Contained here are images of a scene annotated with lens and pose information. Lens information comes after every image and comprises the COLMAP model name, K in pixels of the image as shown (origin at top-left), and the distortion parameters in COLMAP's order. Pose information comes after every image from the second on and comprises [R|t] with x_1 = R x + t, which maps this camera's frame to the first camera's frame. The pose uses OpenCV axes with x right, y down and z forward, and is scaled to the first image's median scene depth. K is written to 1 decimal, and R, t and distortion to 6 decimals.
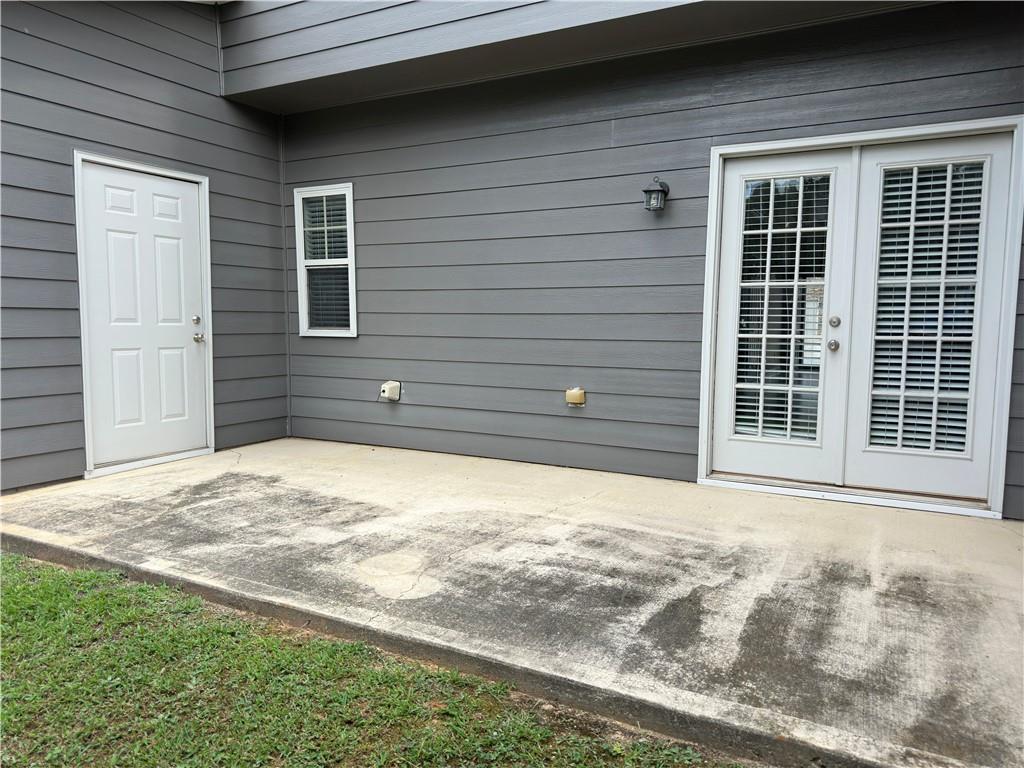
lens RADIAL K [[715.6, 0, 504.4], [0, 715.6, 388.4], [0, 0, 1]] dist [0.066118, -0.084944]
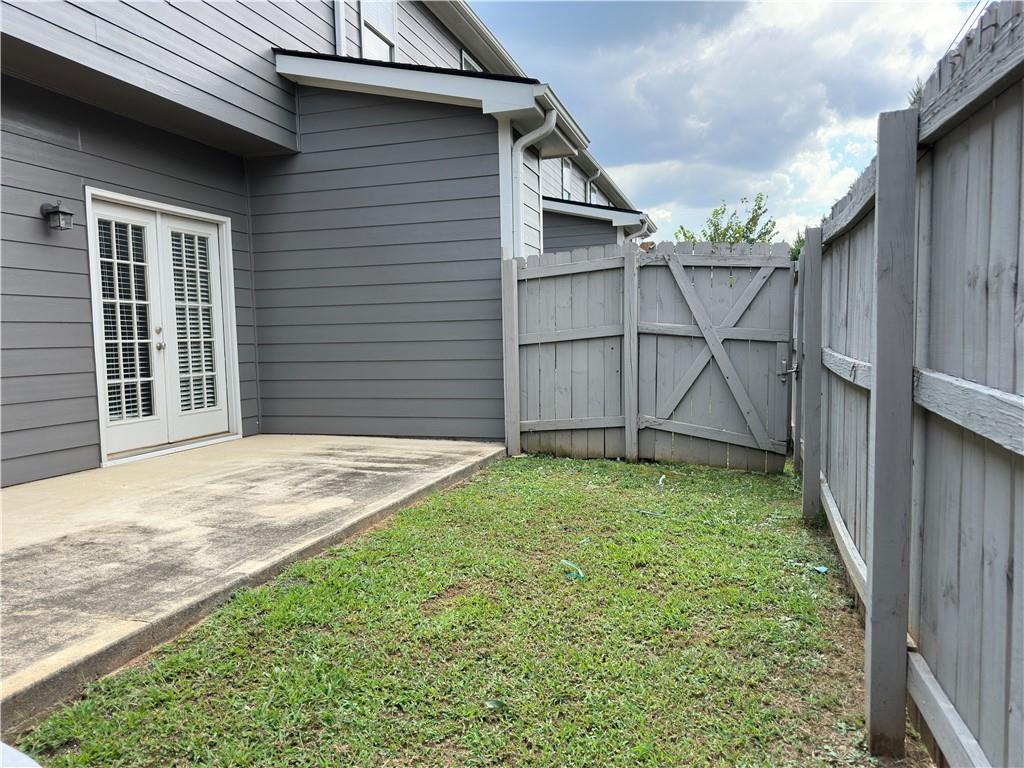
lens RADIAL K [[715.6, 0, 505.7], [0, 715.6, 383.4], [0, 0, 1]] dist [0.066118, -0.084944]
pose [[-0.186691, -0.062673, 0.980418, -1.245416], [0.121722, 0.988798, 0.086387, -0.032226], [-0.974849, 0.135466, -0.176971, 0.687676]]
